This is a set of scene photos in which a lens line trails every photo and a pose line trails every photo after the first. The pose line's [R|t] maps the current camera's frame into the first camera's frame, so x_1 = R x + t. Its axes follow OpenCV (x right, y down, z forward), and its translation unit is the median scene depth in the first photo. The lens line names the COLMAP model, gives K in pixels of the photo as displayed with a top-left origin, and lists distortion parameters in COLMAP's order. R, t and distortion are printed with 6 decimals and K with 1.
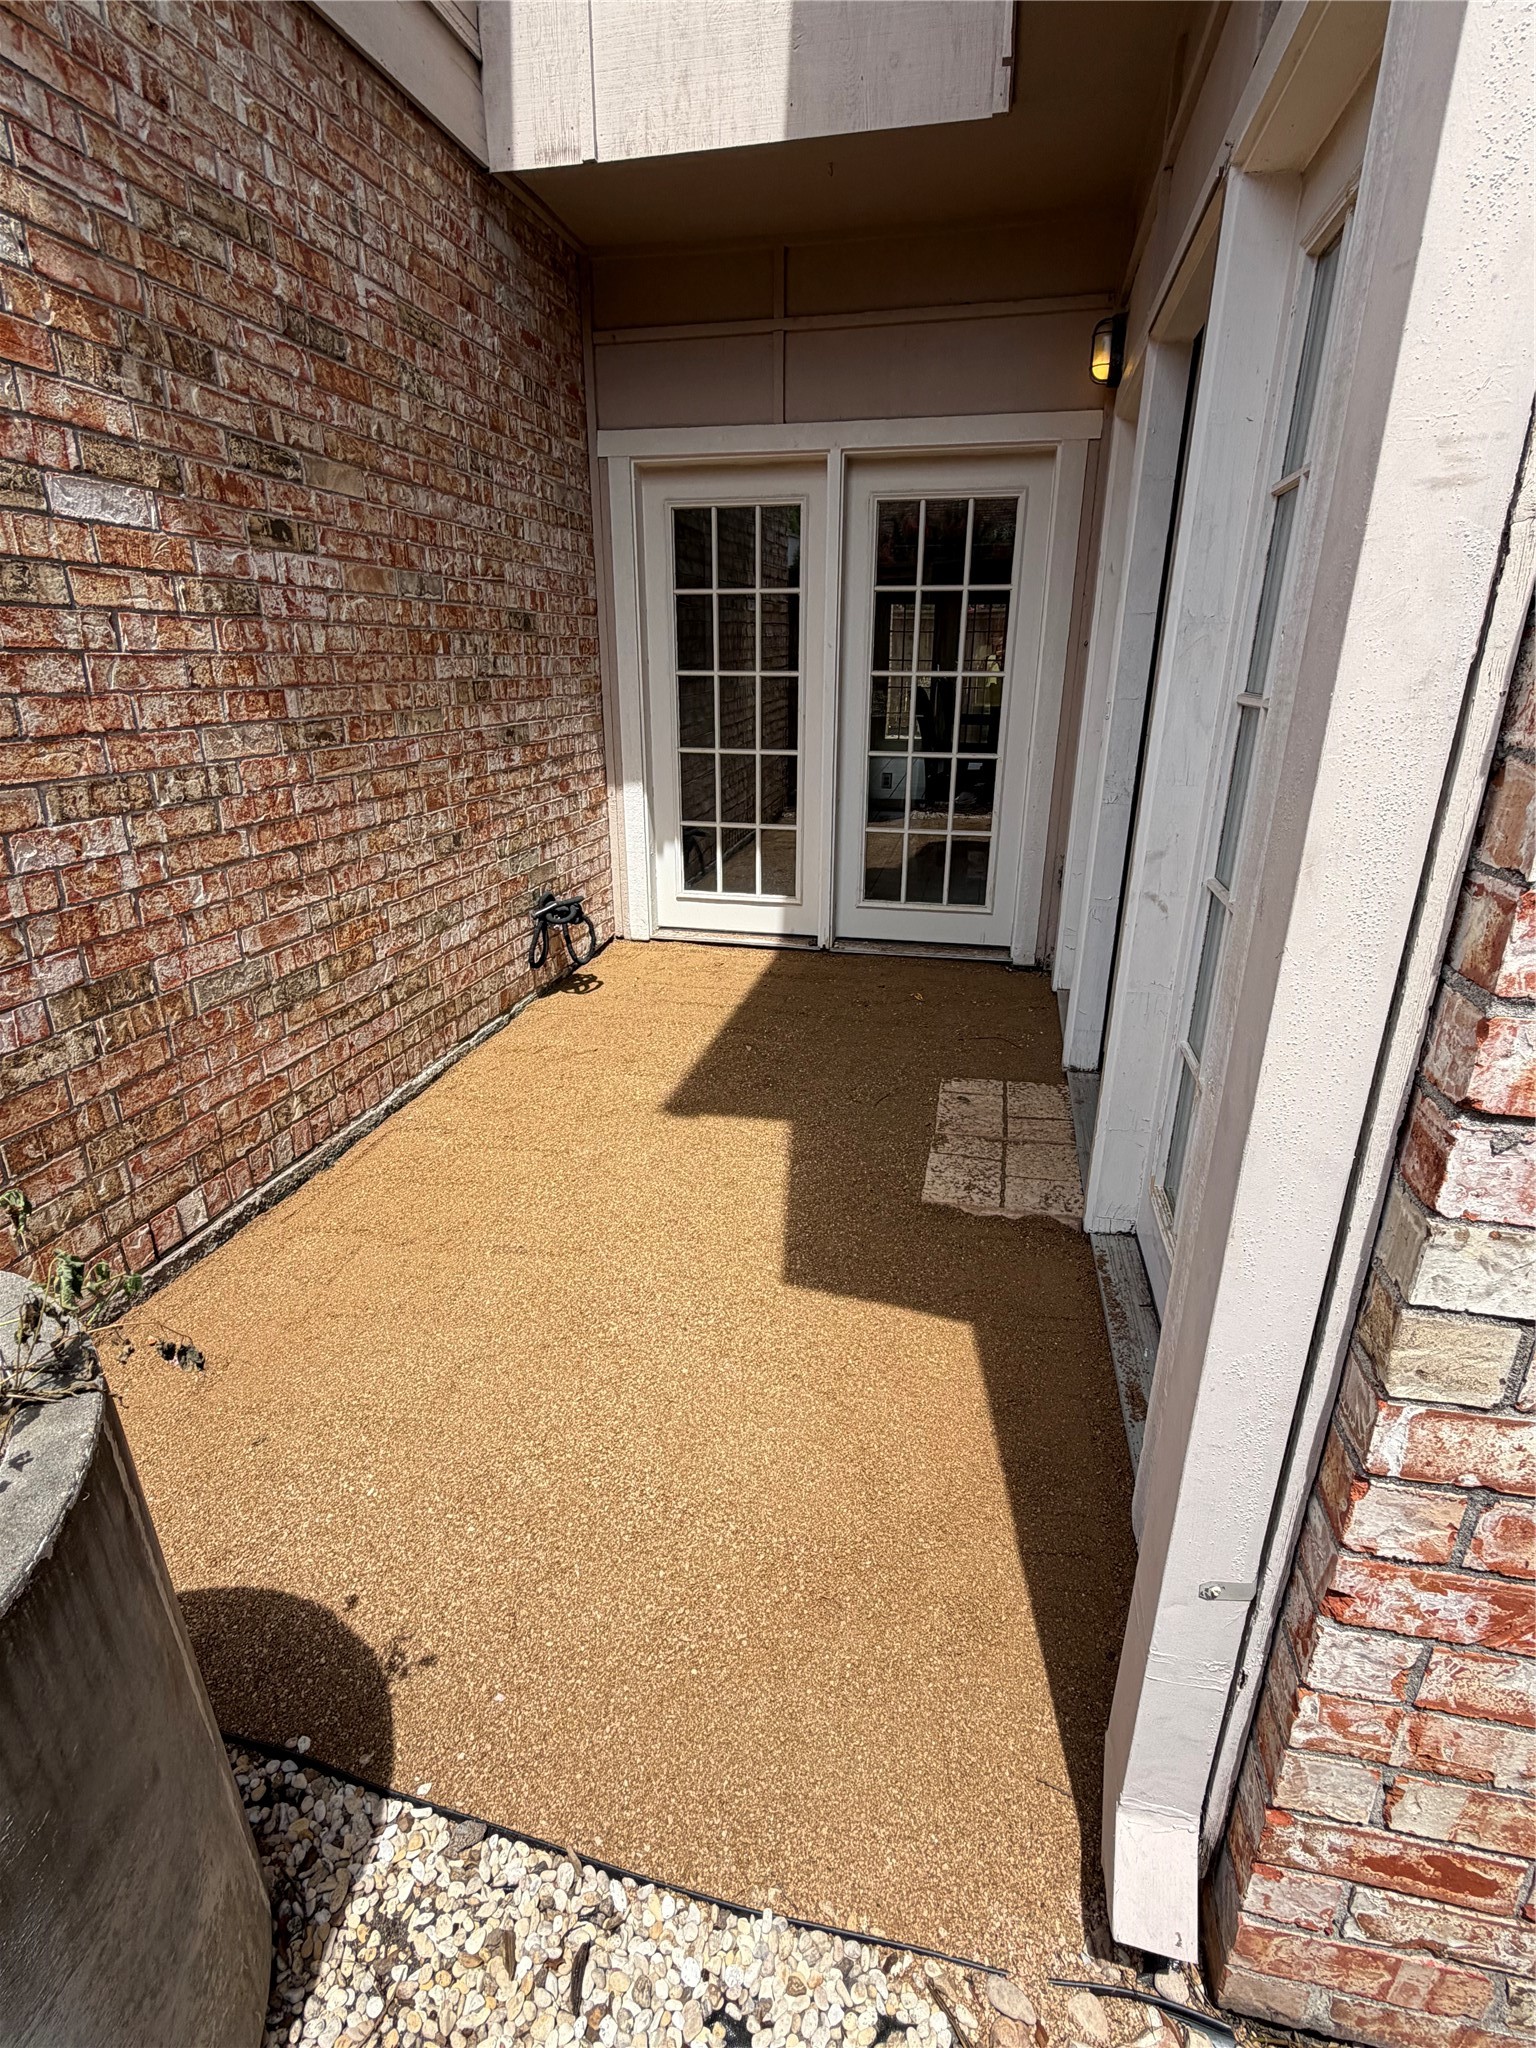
lens RADIAL K [[997.5, 0, 763.8], [0, 997.5, 1028.3], [0, 0, 1]] dist [0.002102, -0.000543]
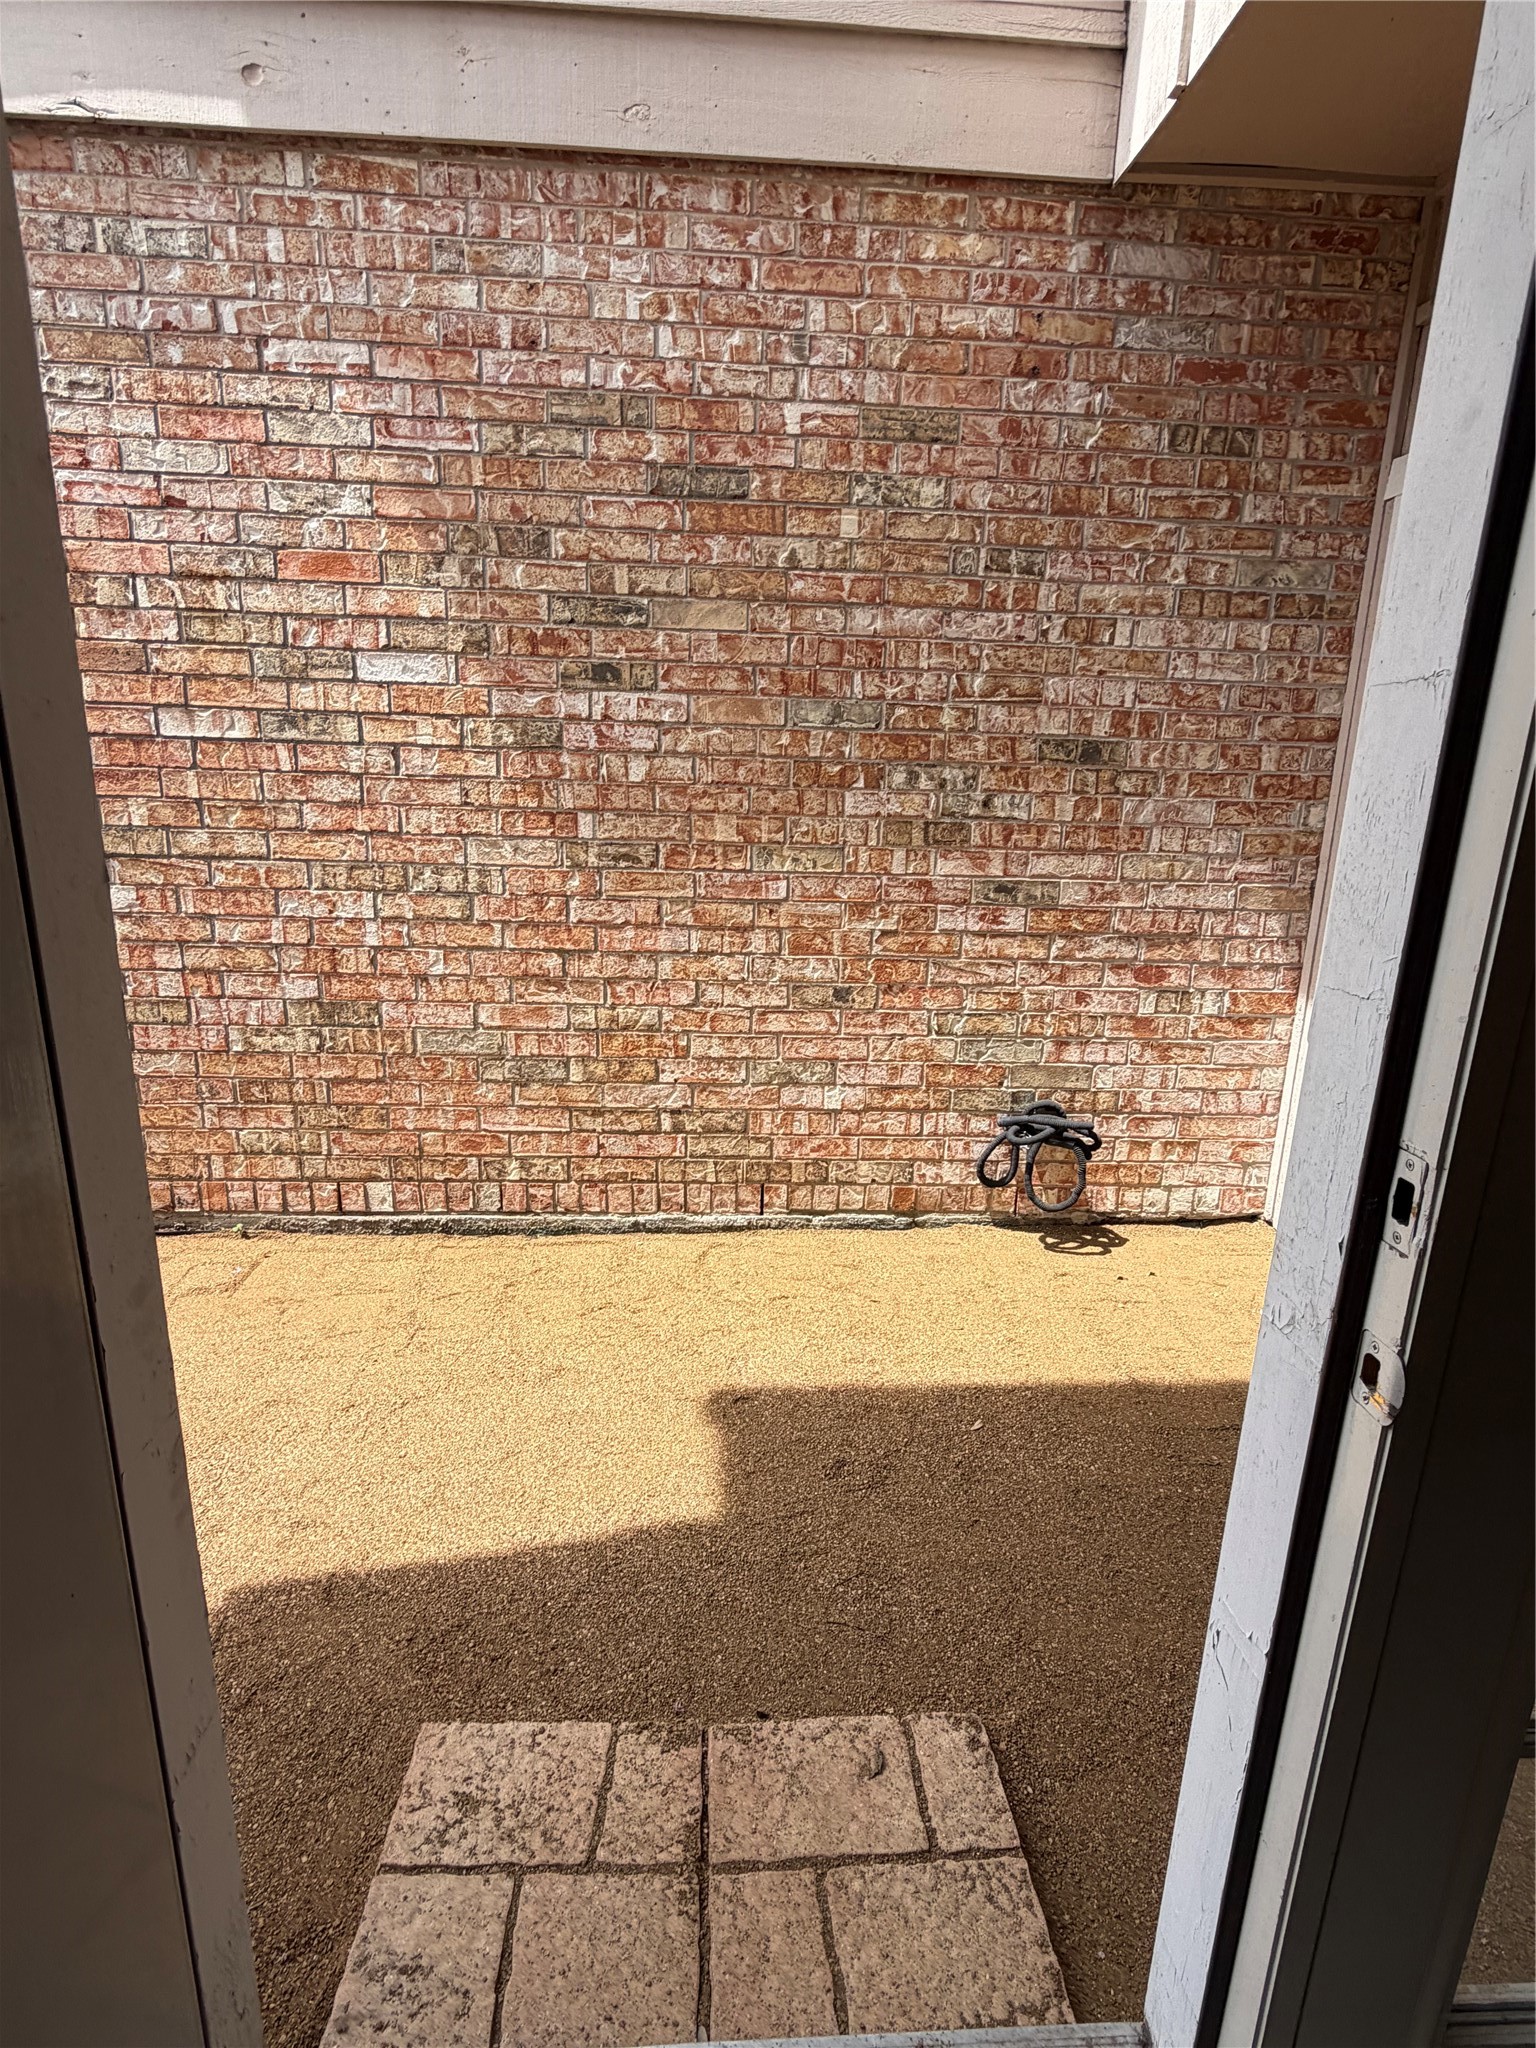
lens RADIAL K [[997.5, 0, 764.4], [0, 997.5, 1024.6], [0, 0, 1]] dist [0.002102, -0.000543]
pose [[0.270534, 0.242475, -0.931675, 0.662007], [-0.360523, 0.922857, 0.135493, -0.351098], [0.892656, 0.299235, 0.337082, 0.894285]]
